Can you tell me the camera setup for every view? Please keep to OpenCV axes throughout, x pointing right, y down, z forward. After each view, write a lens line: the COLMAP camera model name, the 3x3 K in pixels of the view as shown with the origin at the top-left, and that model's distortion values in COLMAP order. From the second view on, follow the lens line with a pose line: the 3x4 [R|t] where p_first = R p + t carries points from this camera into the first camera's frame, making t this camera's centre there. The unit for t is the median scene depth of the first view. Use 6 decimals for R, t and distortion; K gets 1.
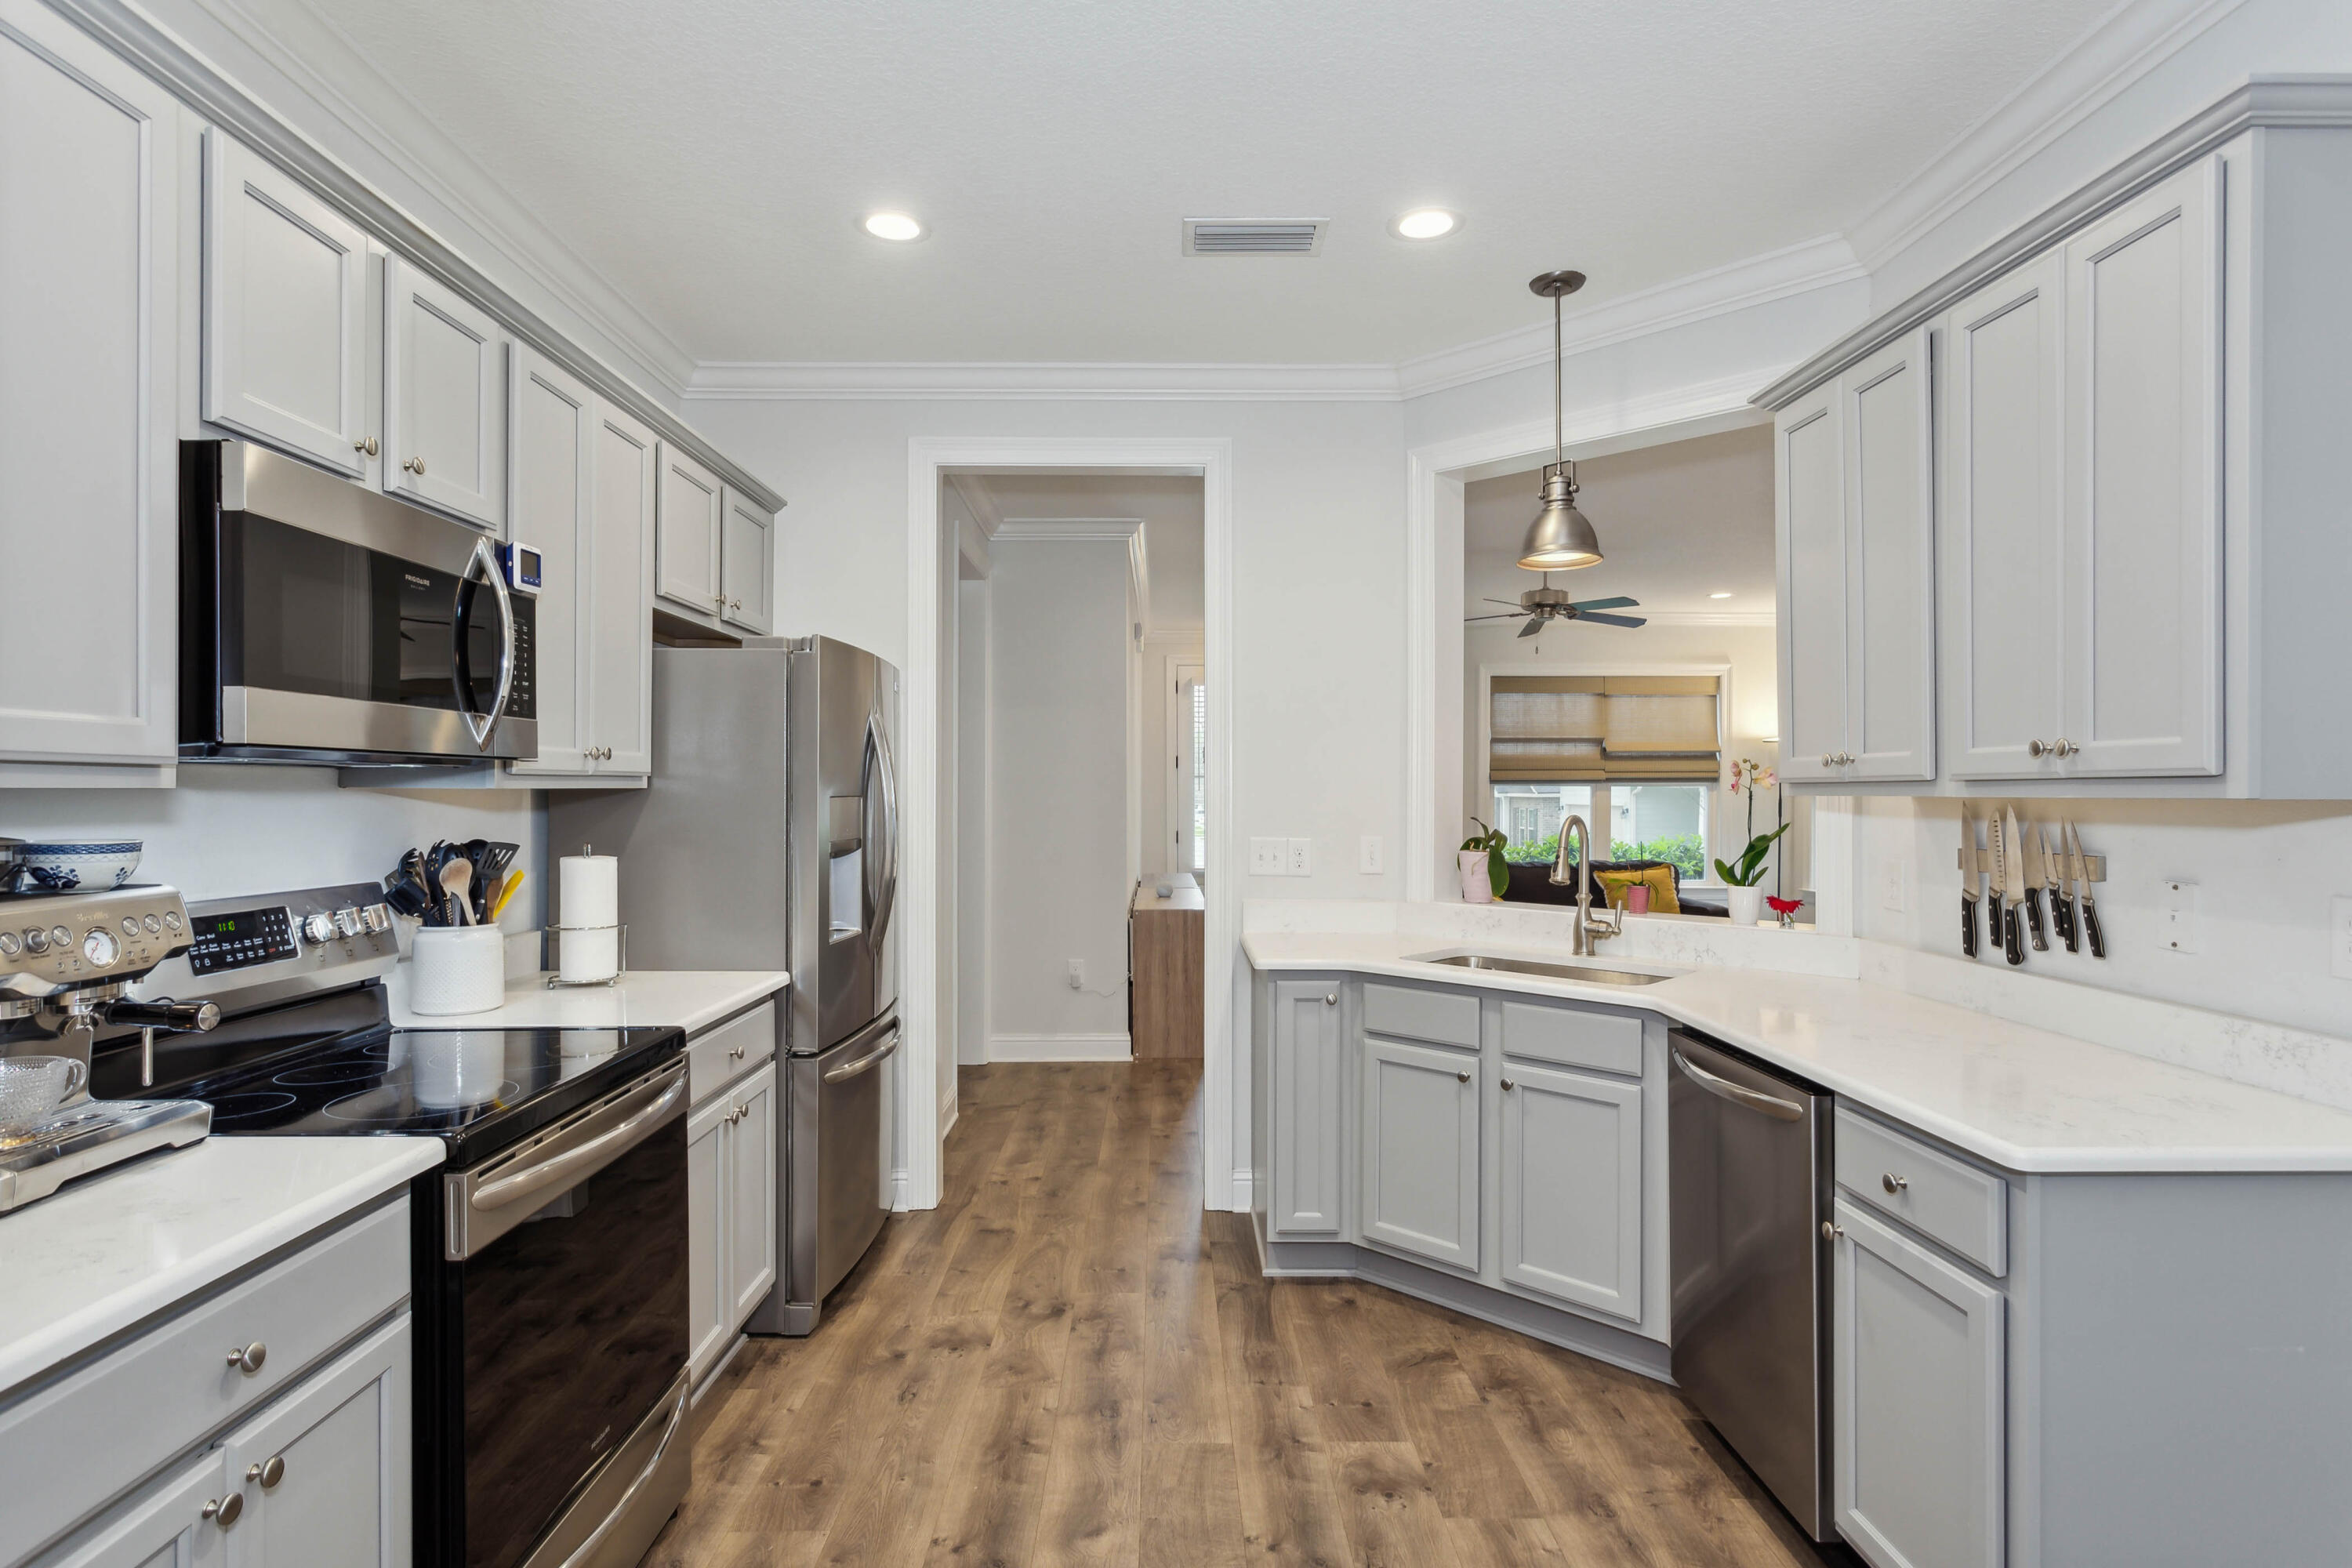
lens RADIAL K [[1213.4, 0, 1179.3], [0, 1213.4, 787.5], [0, 0, 1]] dist [-0.002267, -0.000243]
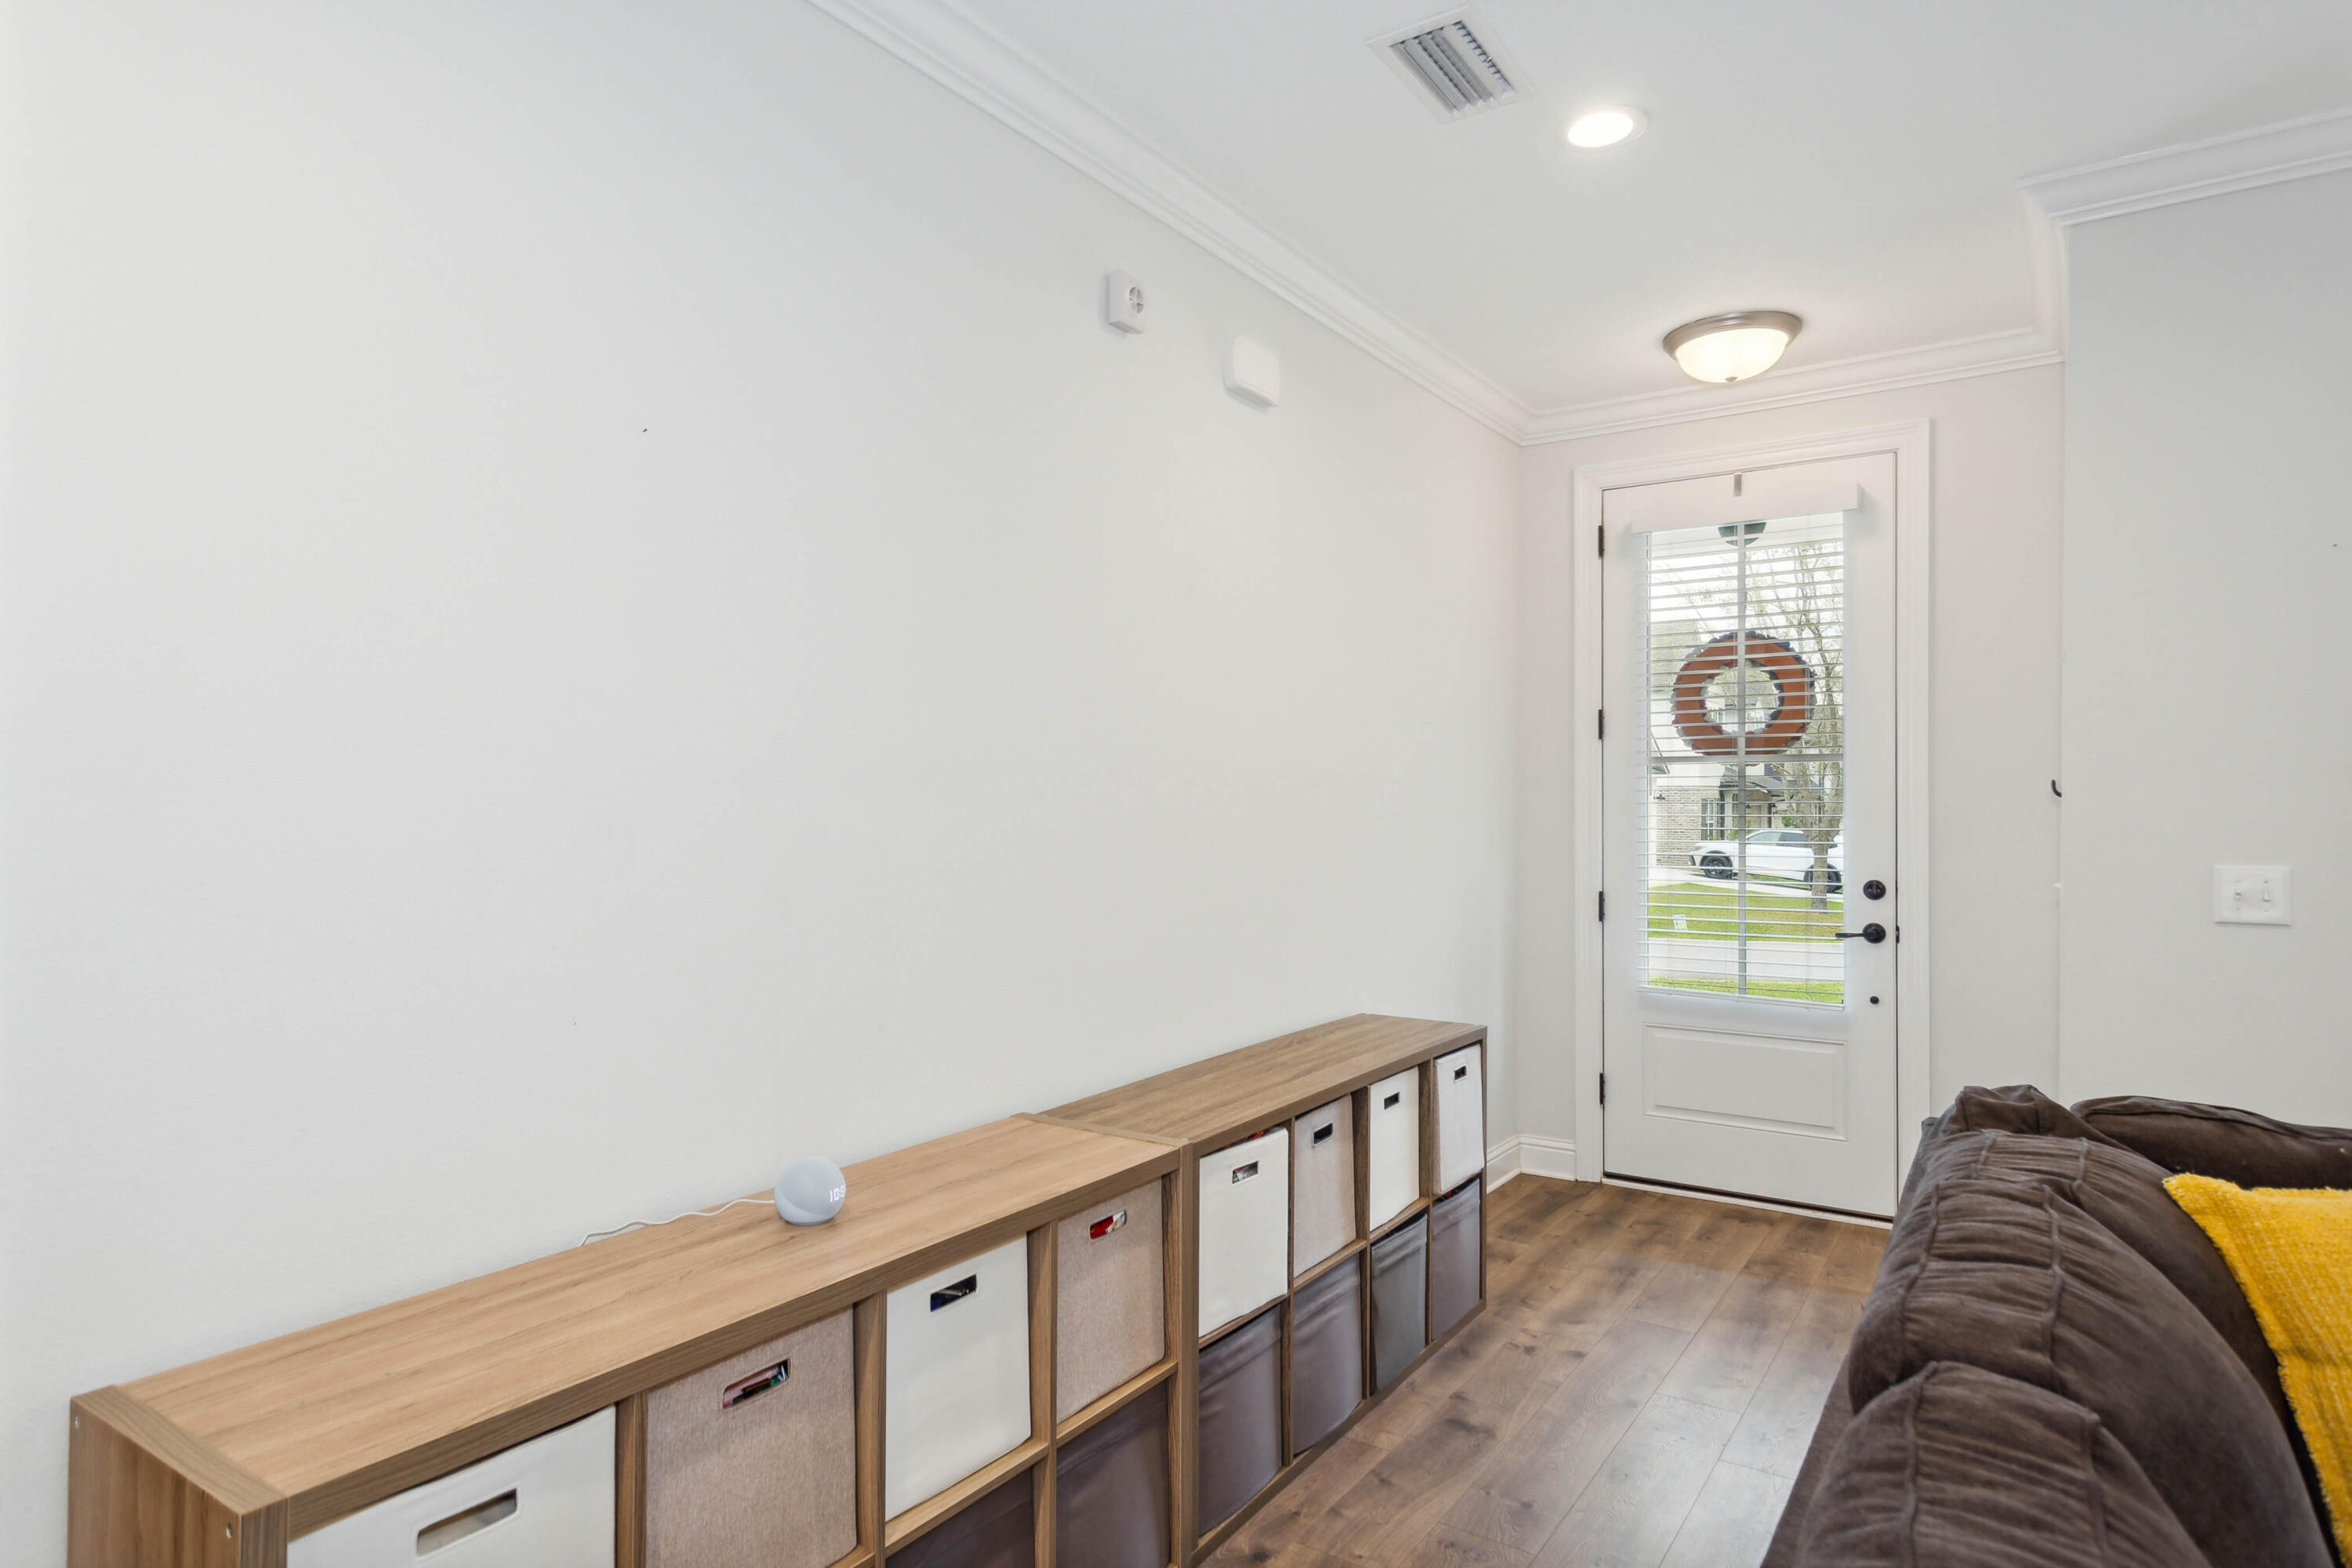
lens RADIAL K [[1332.9, 0, 1166.5], [0, 1332.9, 799.9], [0, 0, 1]] dist [0.010694, 0.001277]
pose [[0.819111, 0.003946, -0.573621, 0.475117], [0.001070, 0.999964, 0.008406, 0.004125], [0.573633, -0.007499, 0.819078, 1.905382]]
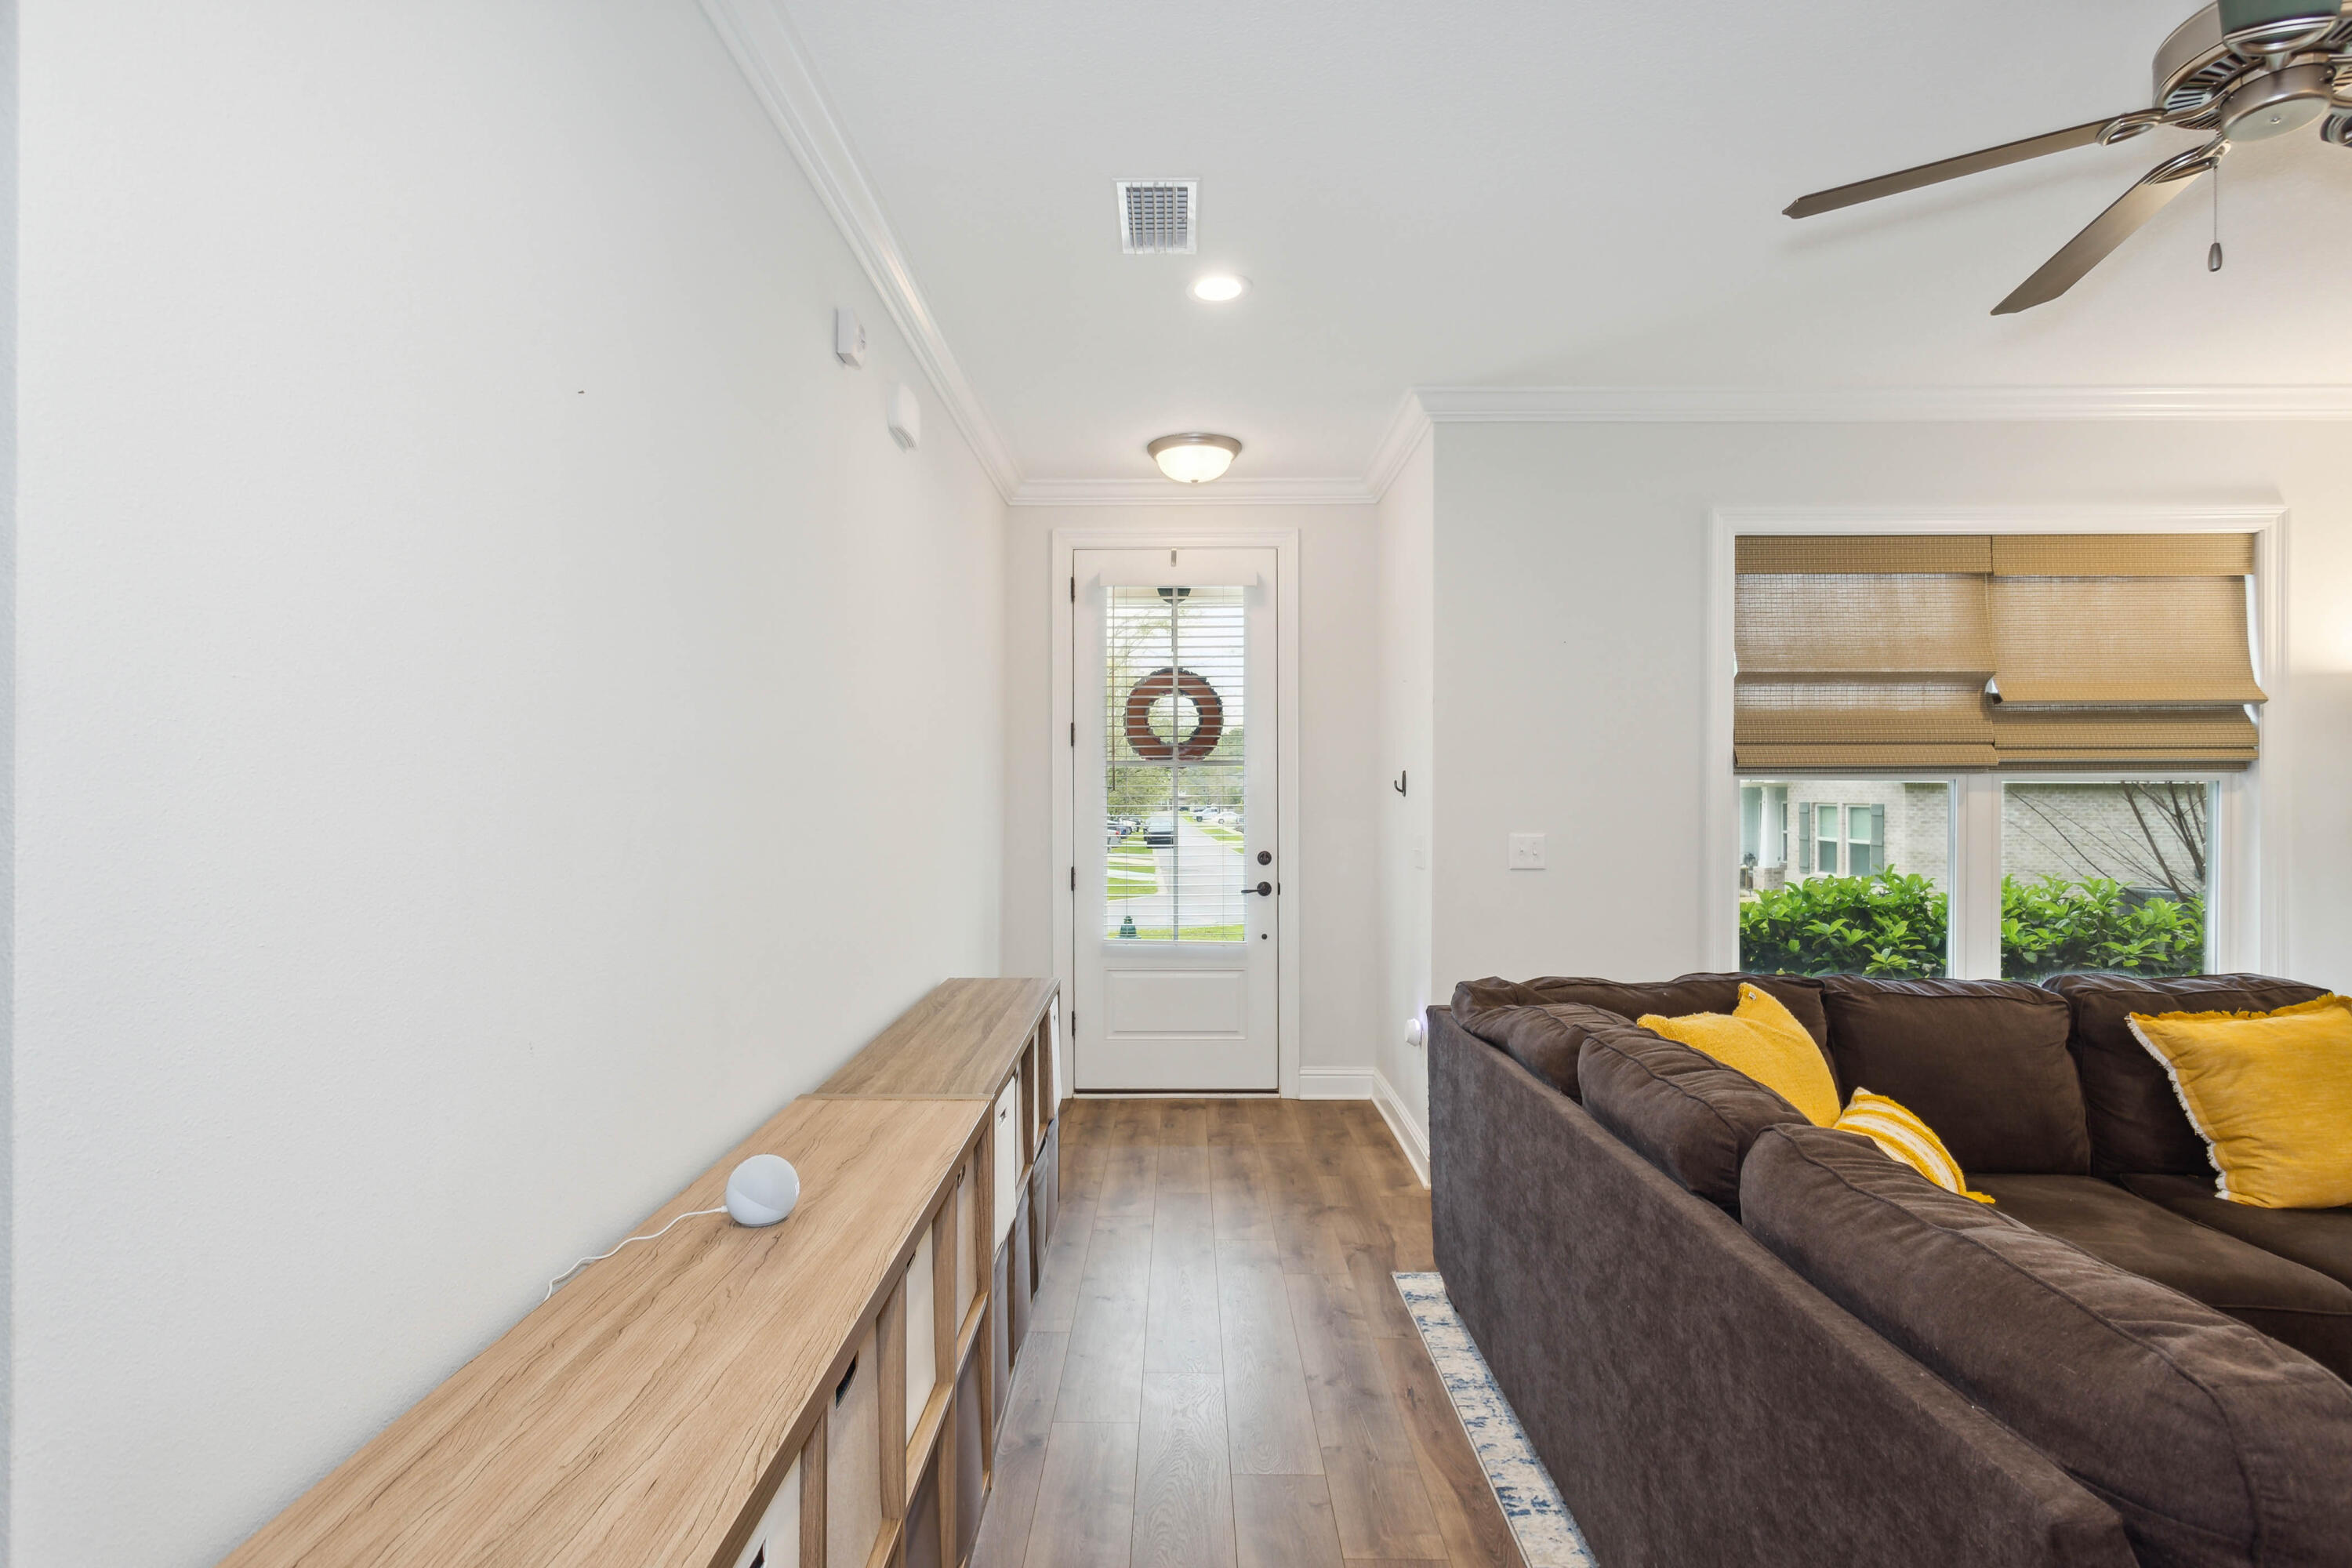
lens RADIAL K [[1139.6, 0, 1176.0], [0, 1139.6, 784.0], [0, 0, 1]] dist [0.004225, 0.000296]
pose [[0.999814, 0.001216, -0.019229, 0.178711], [-0.001241, 0.999998, -0.001300, 0.004662], [0.019228, 0.001324, 0.999814, 1.795341]]
